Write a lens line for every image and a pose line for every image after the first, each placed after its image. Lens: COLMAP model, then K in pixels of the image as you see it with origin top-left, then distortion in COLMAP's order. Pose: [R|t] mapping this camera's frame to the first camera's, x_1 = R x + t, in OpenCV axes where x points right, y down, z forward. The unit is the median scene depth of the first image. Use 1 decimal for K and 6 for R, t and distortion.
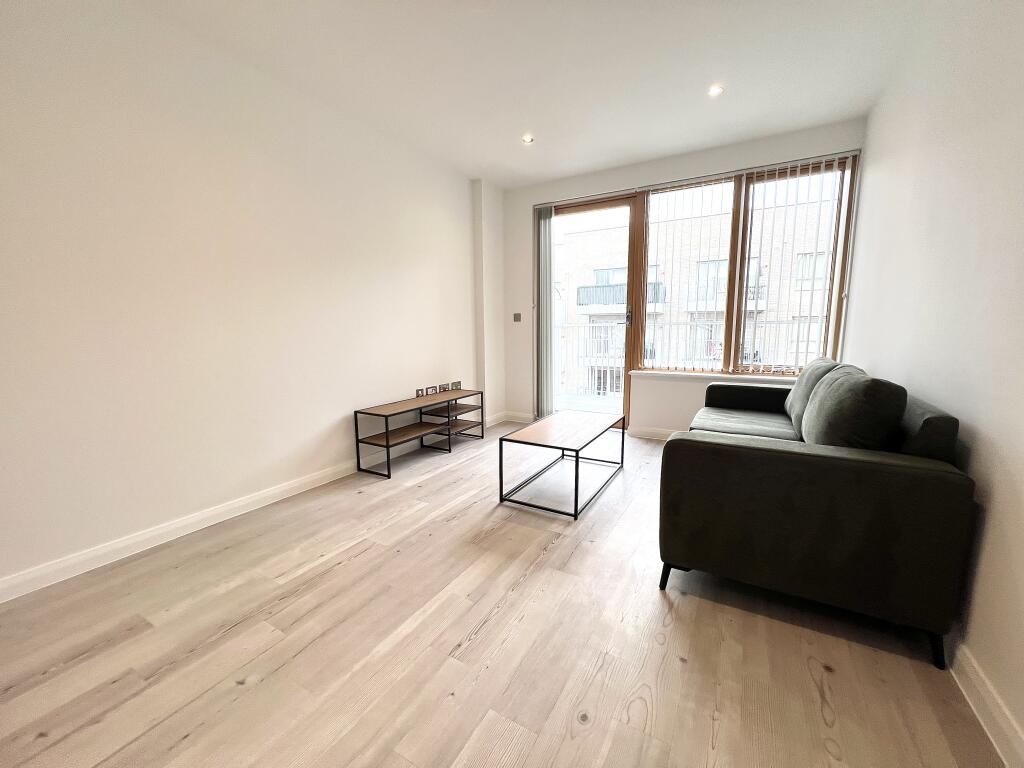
lens RADIAL K [[411.9, 0, 511.3], [0, 411.9, 384.7], [0, 0, 1]] dist [0.002981, 0.000040]
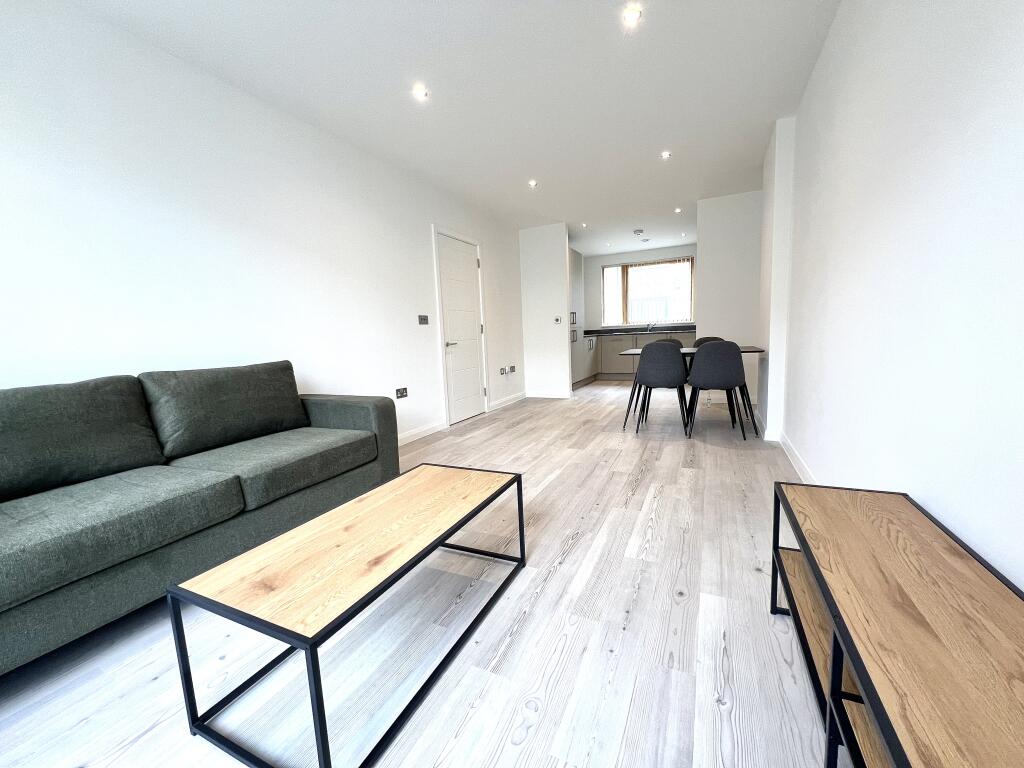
lens RADIAL K [[411.9, 0, 511.6], [0, 411.9, 384.3], [0, 0, 1]] dist [0.002981, 0.000040]
pose [[-0.995500, 0.059573, -0.073699, 0.023448], [0.038586, 0.965124, 0.258936, -0.156020], [0.086554, 0.254927, -0.963079, 1.300964]]
